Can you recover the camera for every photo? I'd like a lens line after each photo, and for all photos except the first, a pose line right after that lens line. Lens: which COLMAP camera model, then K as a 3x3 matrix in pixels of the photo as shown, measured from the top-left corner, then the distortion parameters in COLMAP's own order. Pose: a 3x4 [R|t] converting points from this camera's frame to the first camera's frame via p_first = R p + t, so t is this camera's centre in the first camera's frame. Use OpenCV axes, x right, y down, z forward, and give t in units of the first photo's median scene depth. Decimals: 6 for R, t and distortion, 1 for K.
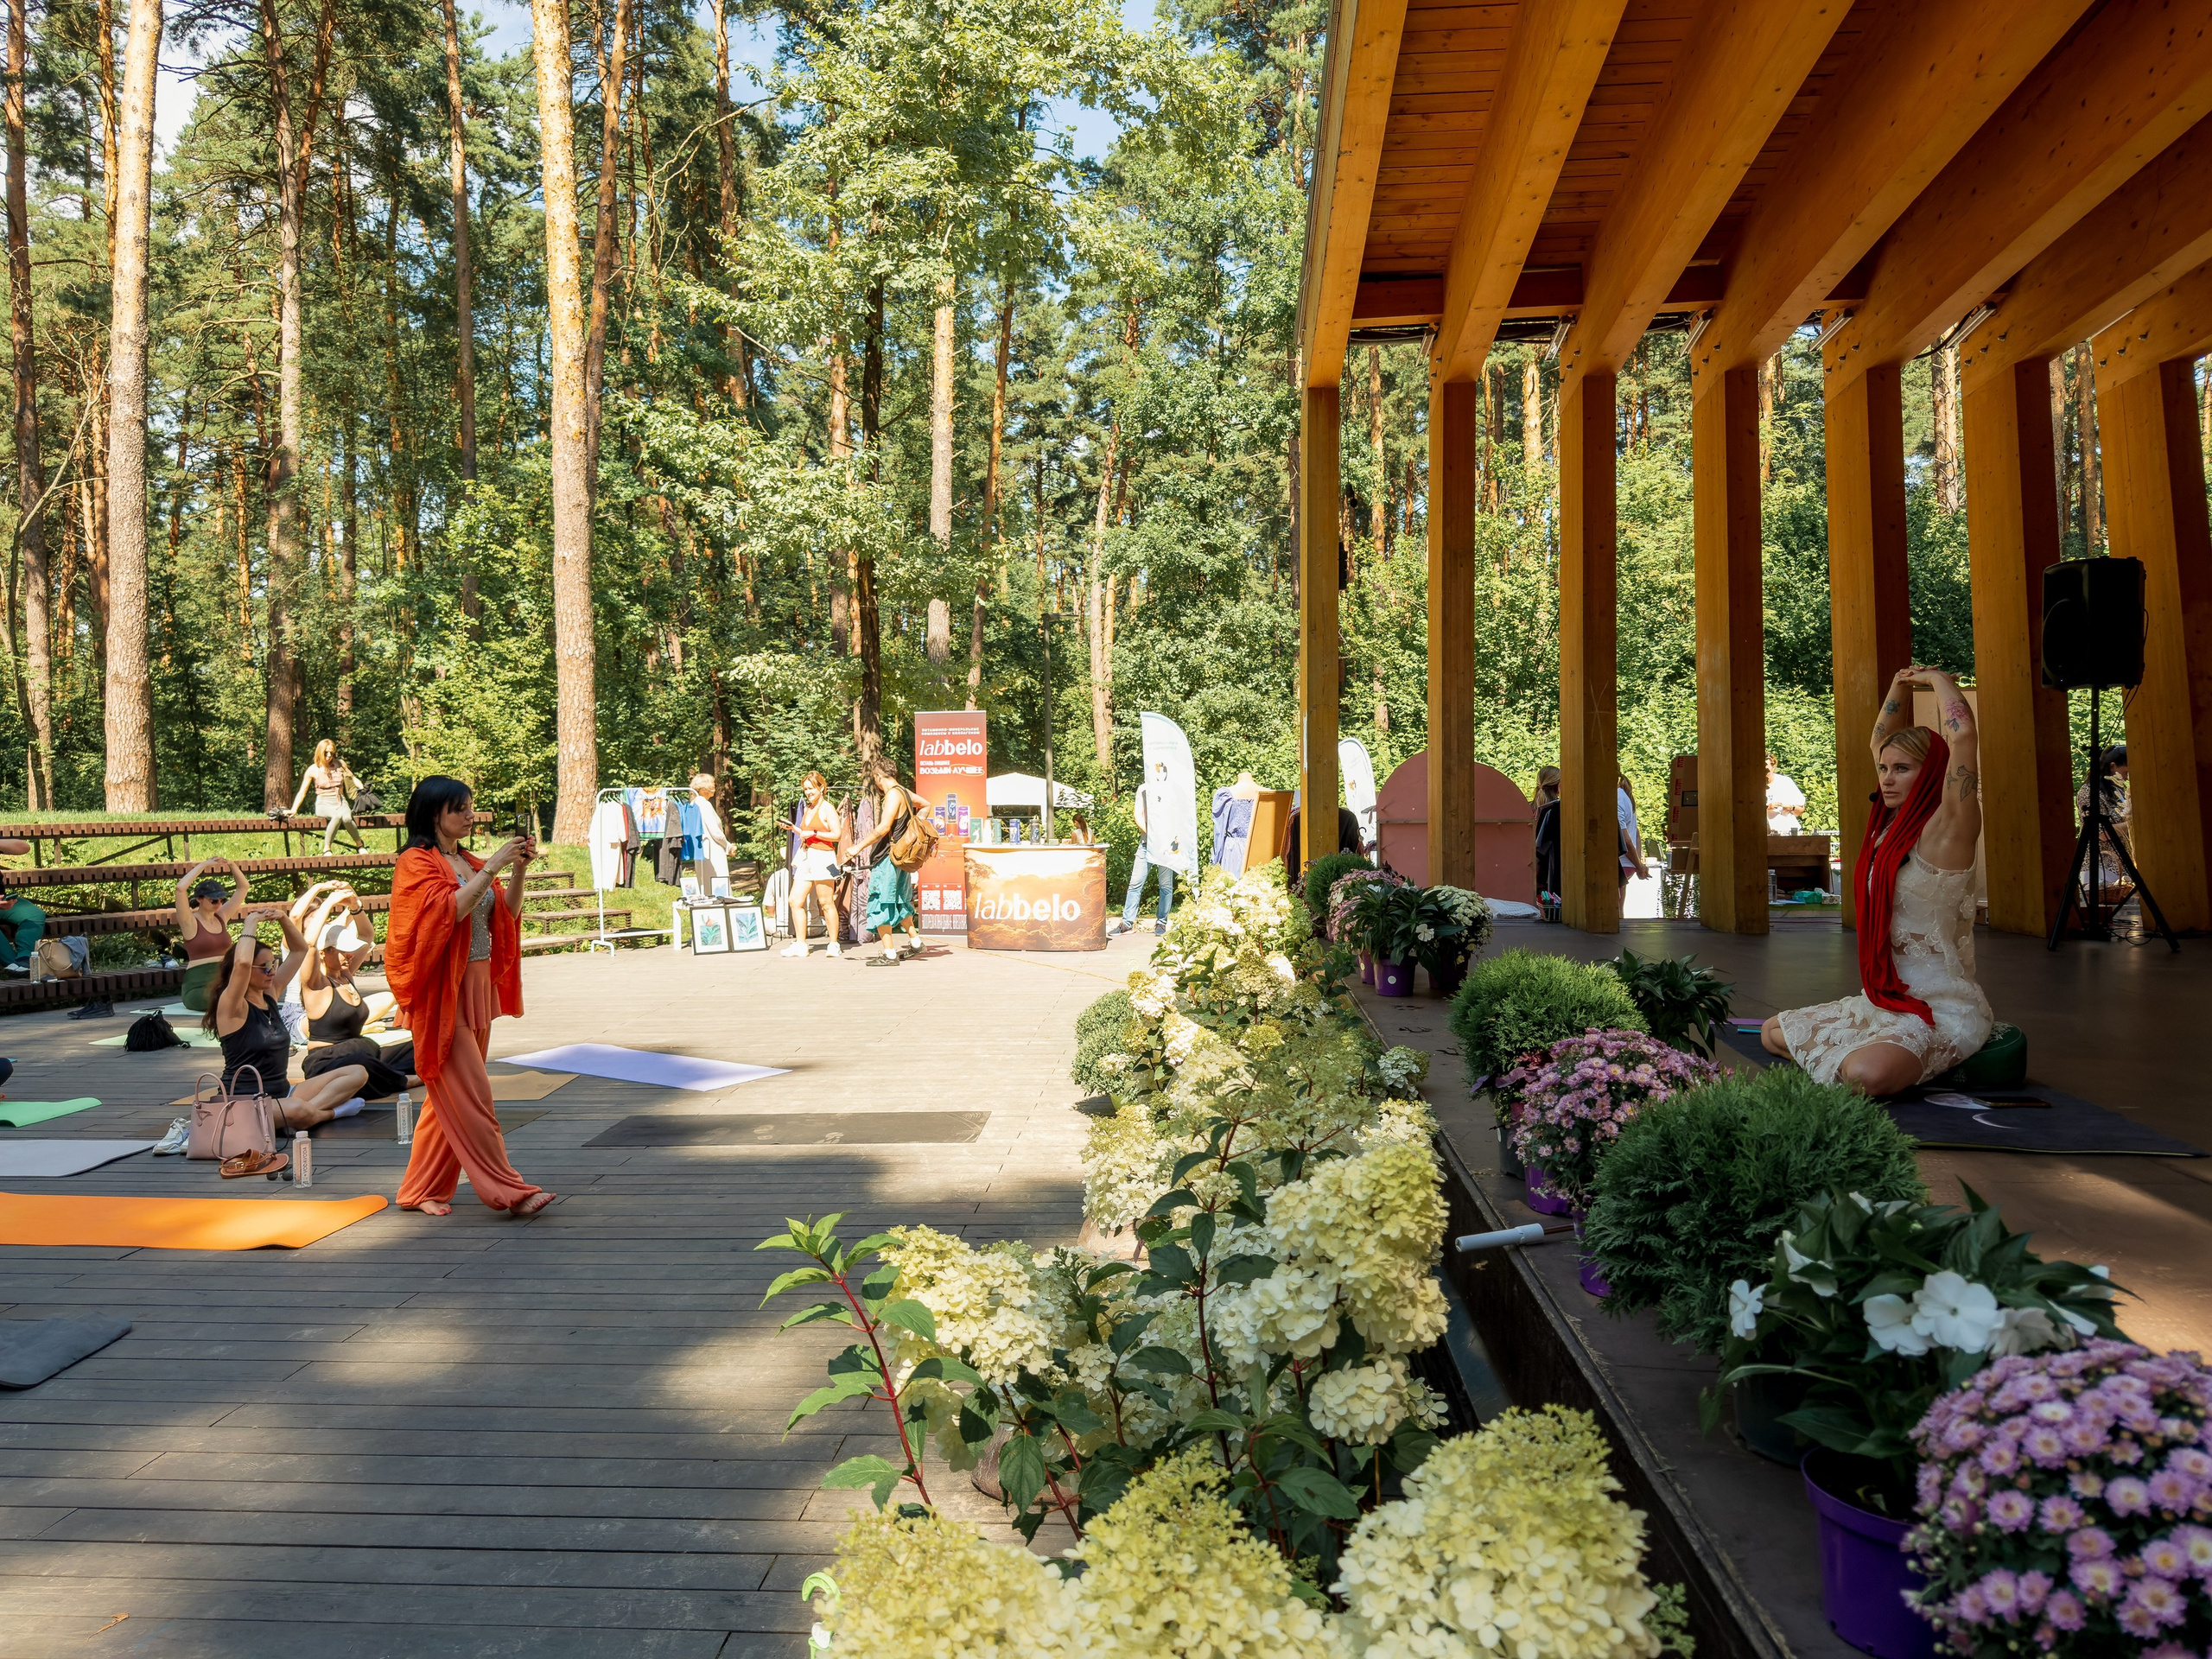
lens RADIAL K [[1545.1, 0, 1114.4], [0, 1545.1, 826.2], [0, 0, 1]] dist [0.050737, -0.059111]
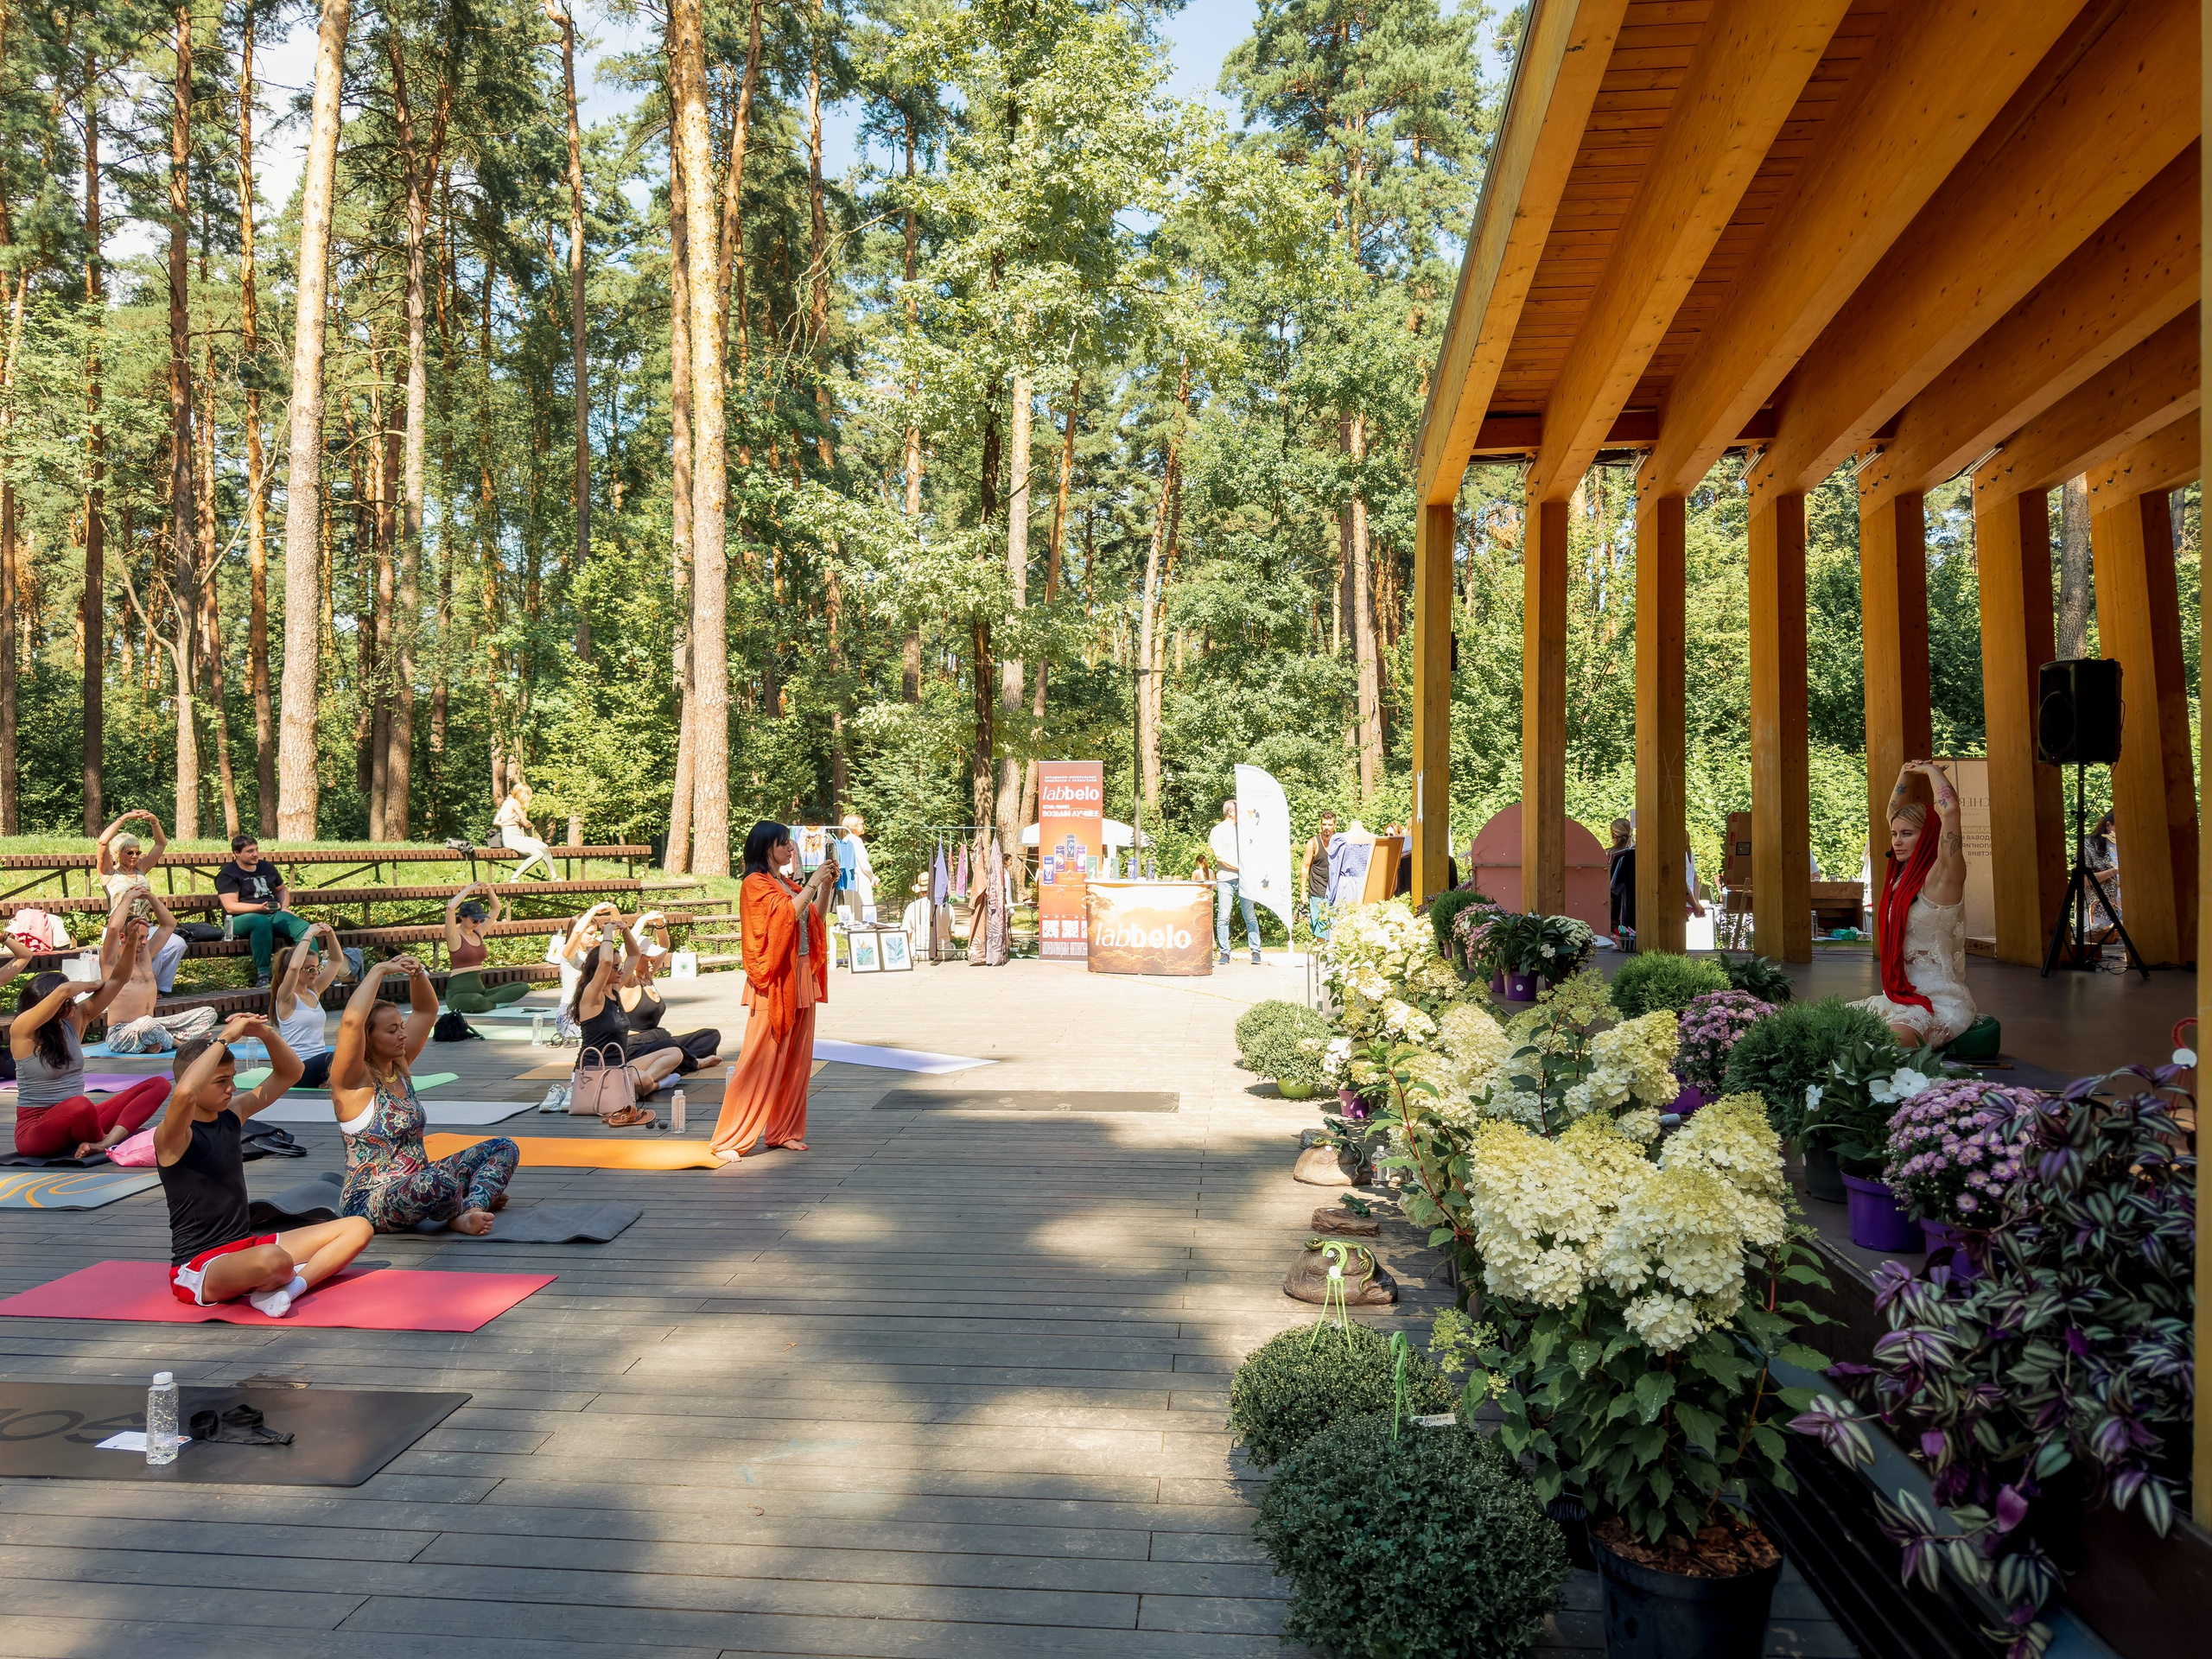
lens RADIAL K [[1574.6, 0, 1089.1], [0, 1574.6, 834.3], [0, 0, 1]] dist [0.074185, -0.103381]
pose [[0.999631, 0.012587, -0.024057, -0.057674], [-0.013044, 0.999736, -0.018936, 0.000359], [0.023812, 0.019243, 0.999531, -0.129455]]
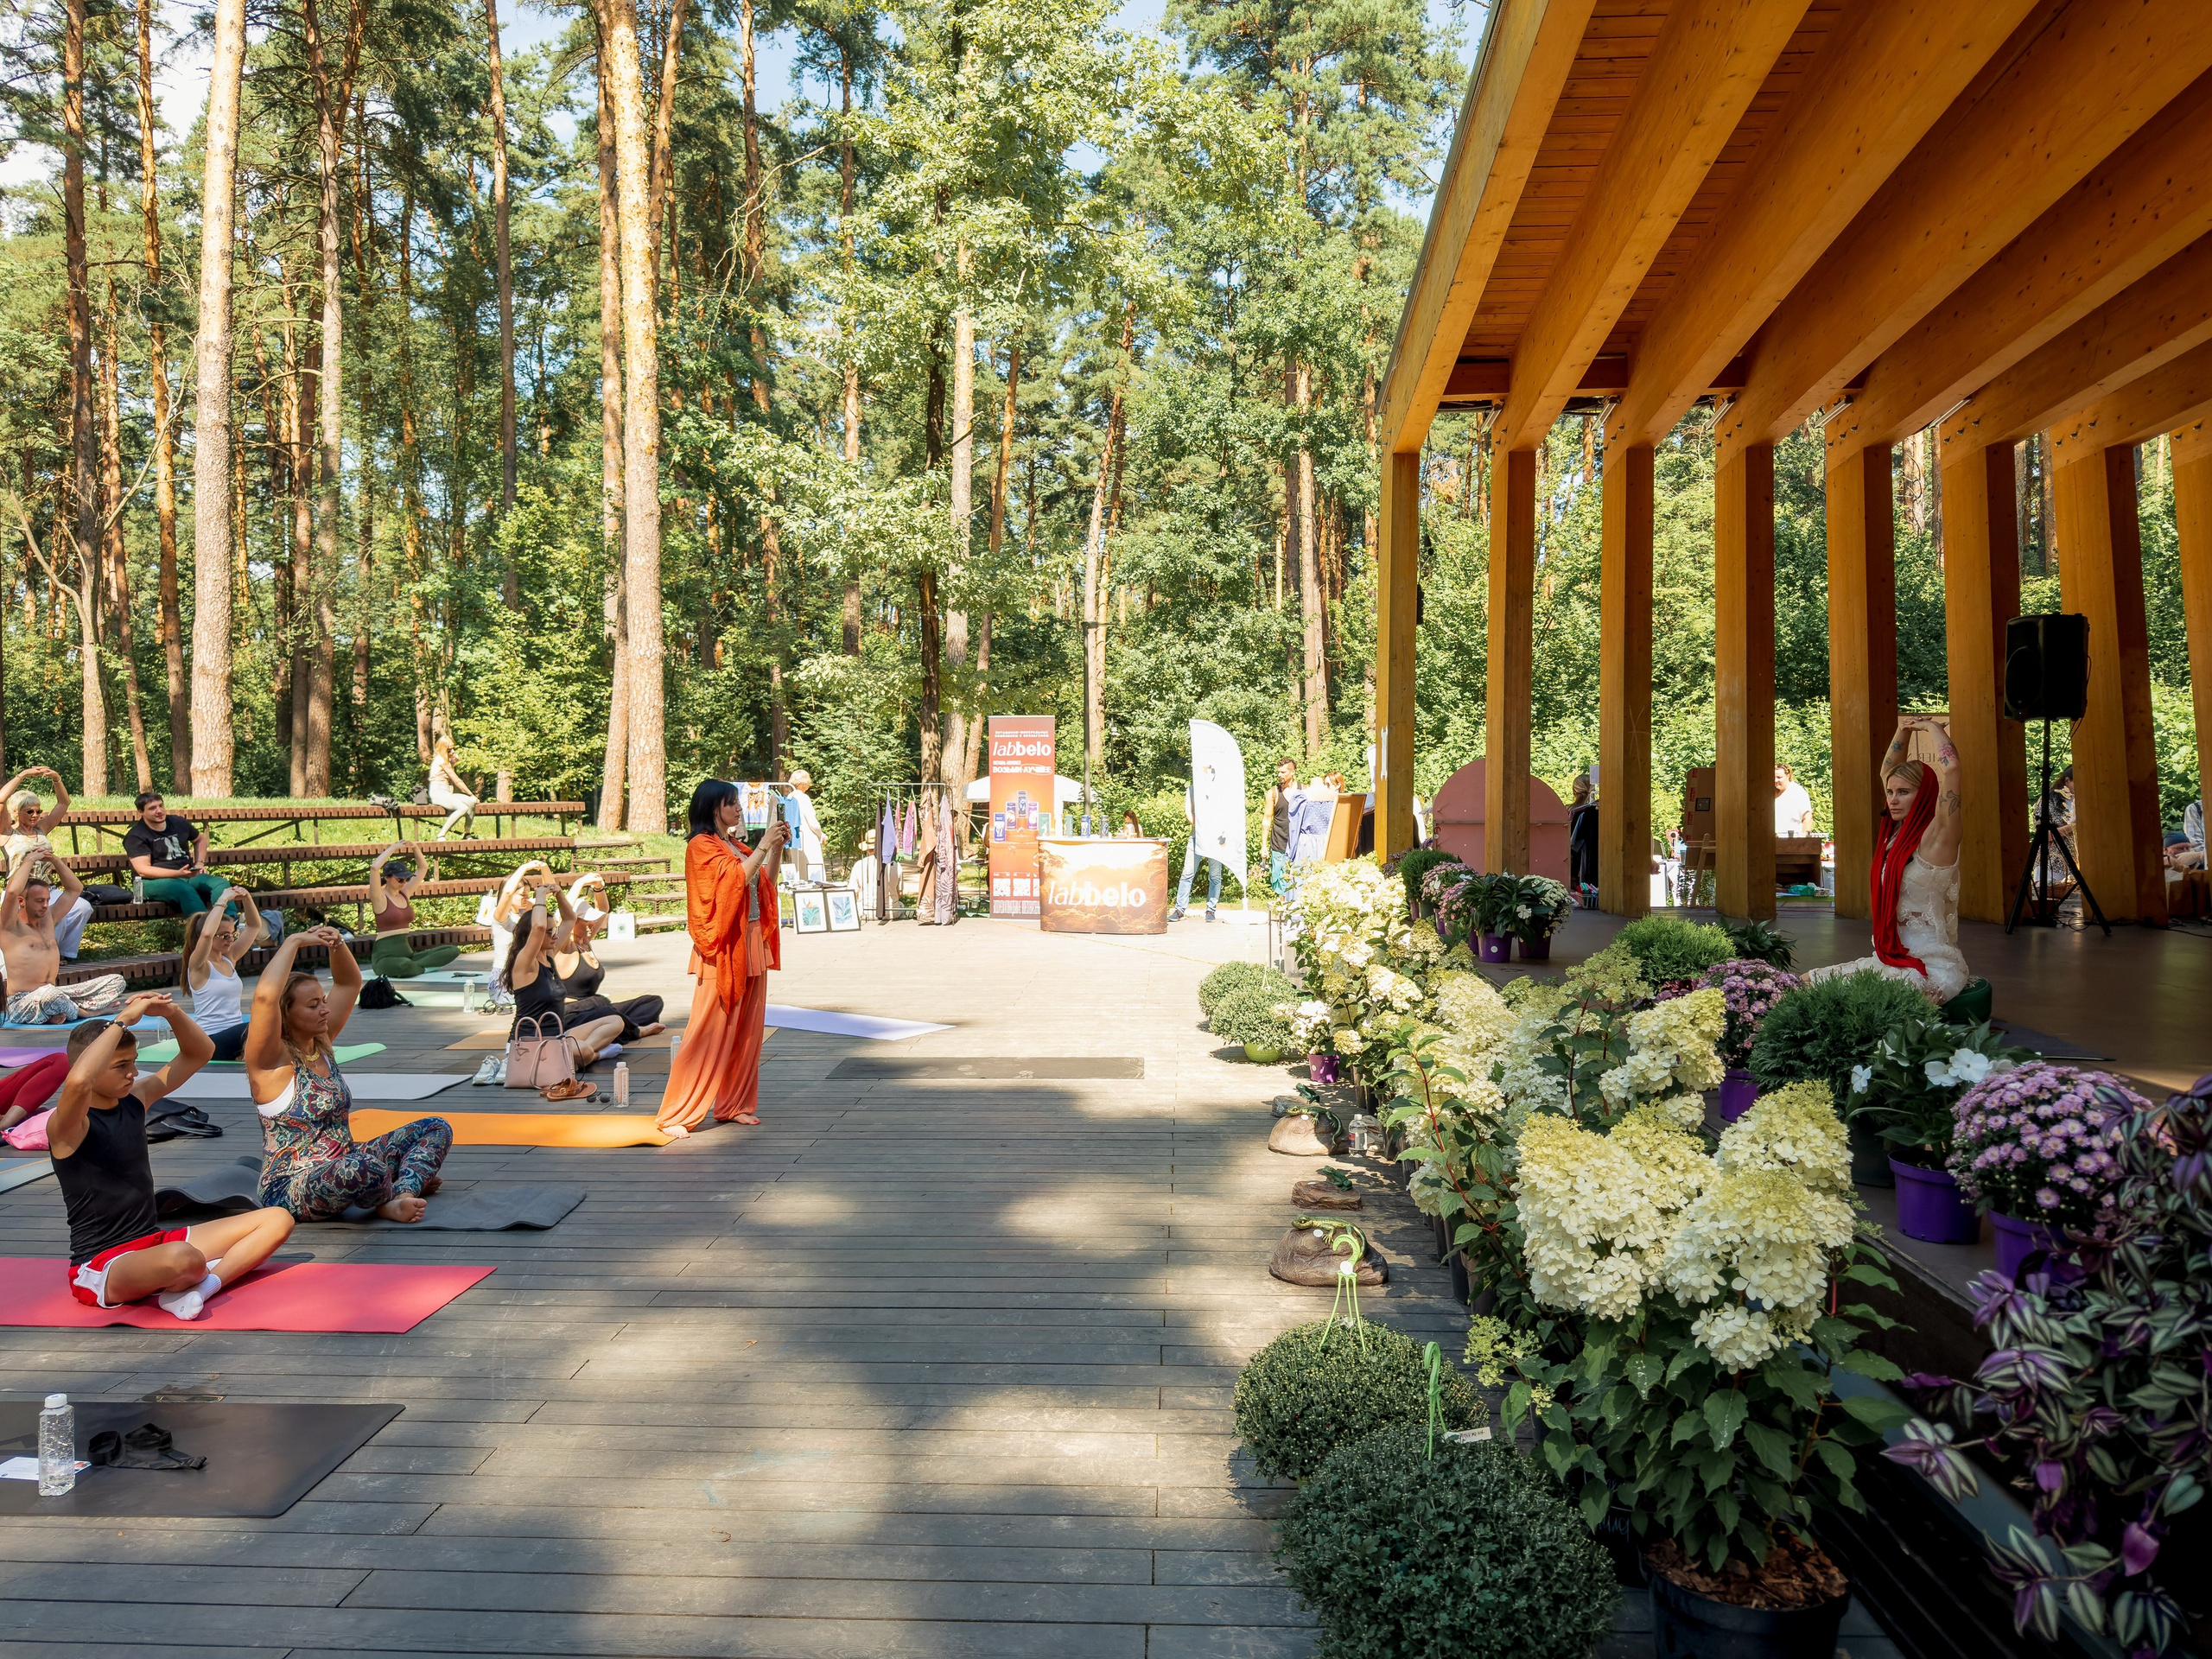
lens RADIAL K [[1573.6, 0, 1103.4], [0, 1573.6, 835.5], [0, 0, 1]] dist [0.051433, -0.059967]
pose [[0.999649, 0.010675, 0.024267, -0.066201], [-0.010936, 0.999884, 0.010629, -0.001484], [-0.024151, -0.010891, 0.999649, -0.107923]]
